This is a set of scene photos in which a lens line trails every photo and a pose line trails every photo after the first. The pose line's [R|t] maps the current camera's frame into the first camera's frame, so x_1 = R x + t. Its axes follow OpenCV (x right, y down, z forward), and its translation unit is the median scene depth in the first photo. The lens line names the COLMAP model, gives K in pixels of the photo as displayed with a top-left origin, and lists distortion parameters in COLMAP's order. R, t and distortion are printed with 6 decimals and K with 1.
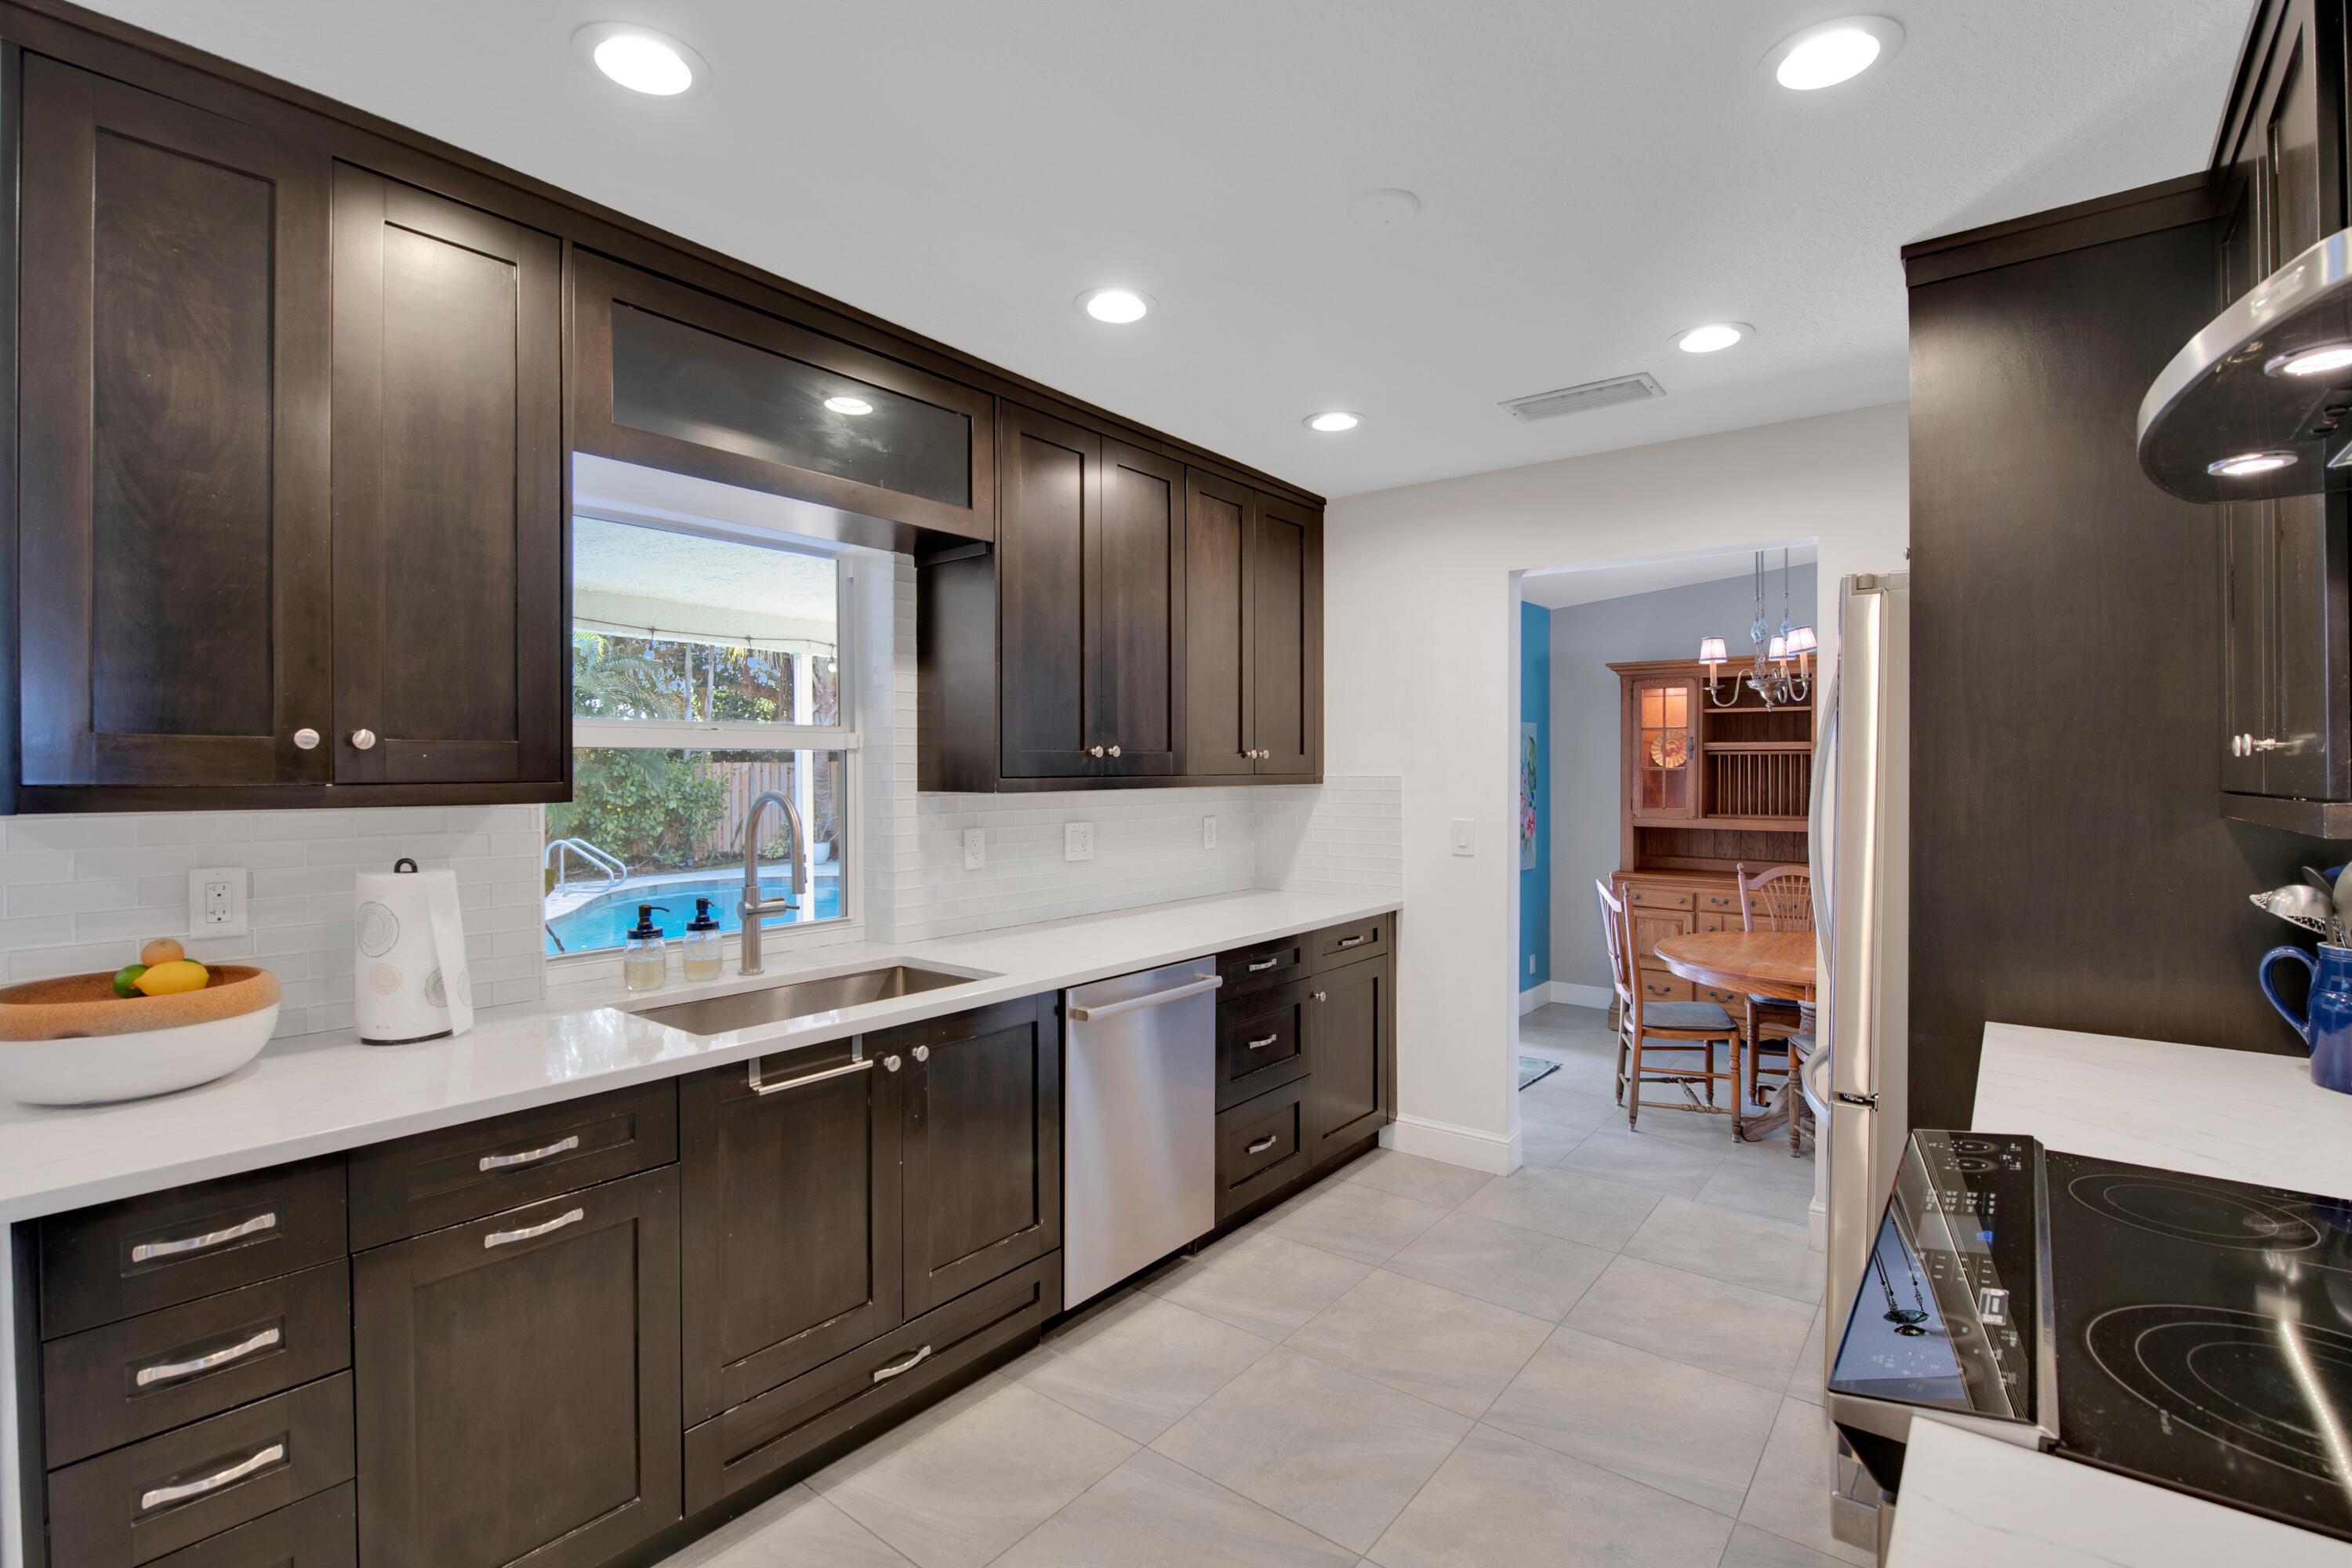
lens RADIAL K [[1073.9, 0, 1178.3], [0, 1073.9, 775.7], [0, 0, 1]] dist [-0.004556, -0.001002]
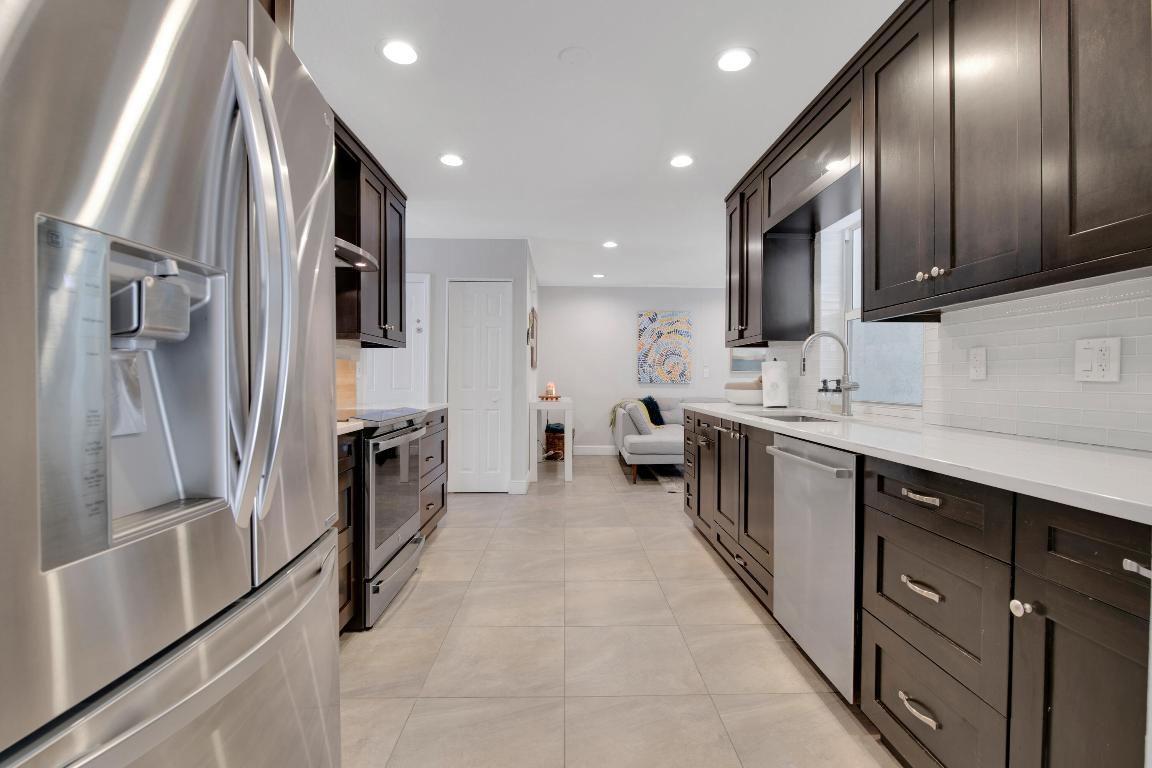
lens RADIAL K [[526.0, 0, 581.7], [0, 526.0, 381.8], [0, 0, 1]] dist [-0.004556, -0.001002]
pose [[-0.757711, 0.003736, -0.652579, 0.588788], [-0.004976, 0.999921, 0.011502, 0.089296], [0.652571, 0.011962, -0.757633, 1.223900]]
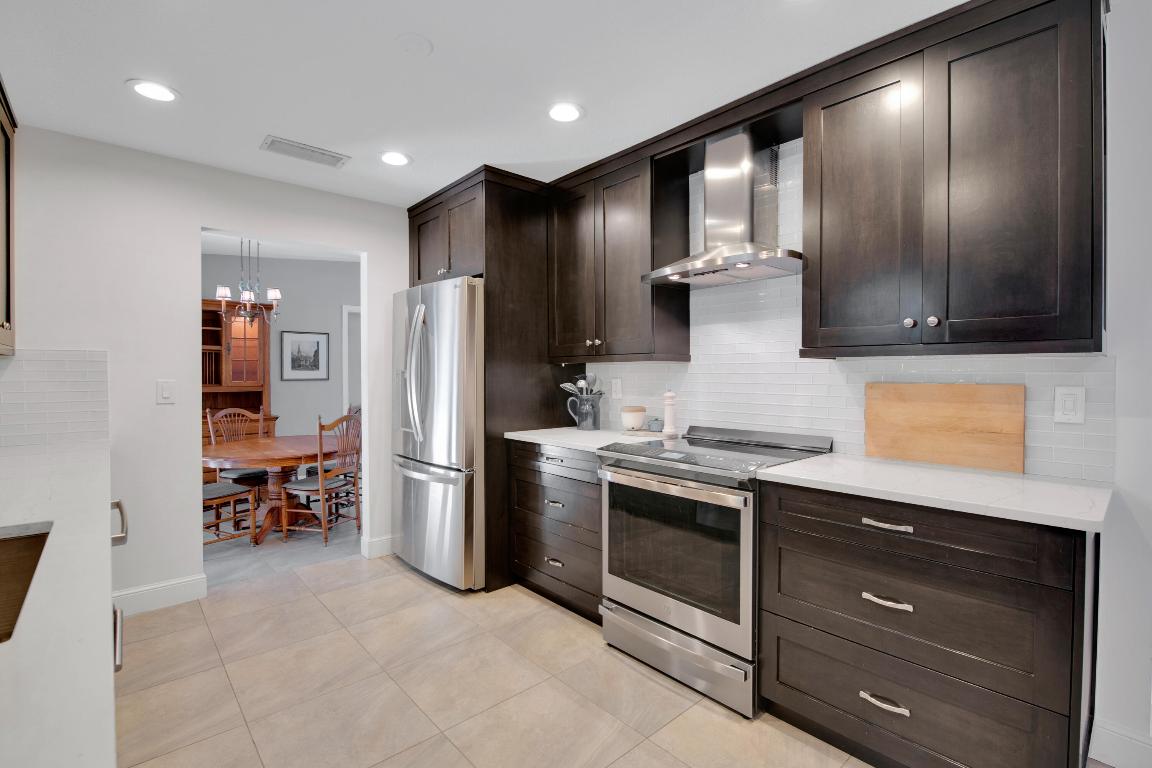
lens RADIAL K [[526.0, 0, 571.0], [0, 526.0, 380.2], [0, 0, 1]] dist [-0.004556, -0.001002]
pose [[0.178303, -0.009824, 0.983927, -0.458139], [0.005976, 0.999943, 0.008900, 0.046422], [-0.983958, 0.004293, 0.178351, 0.371598]]
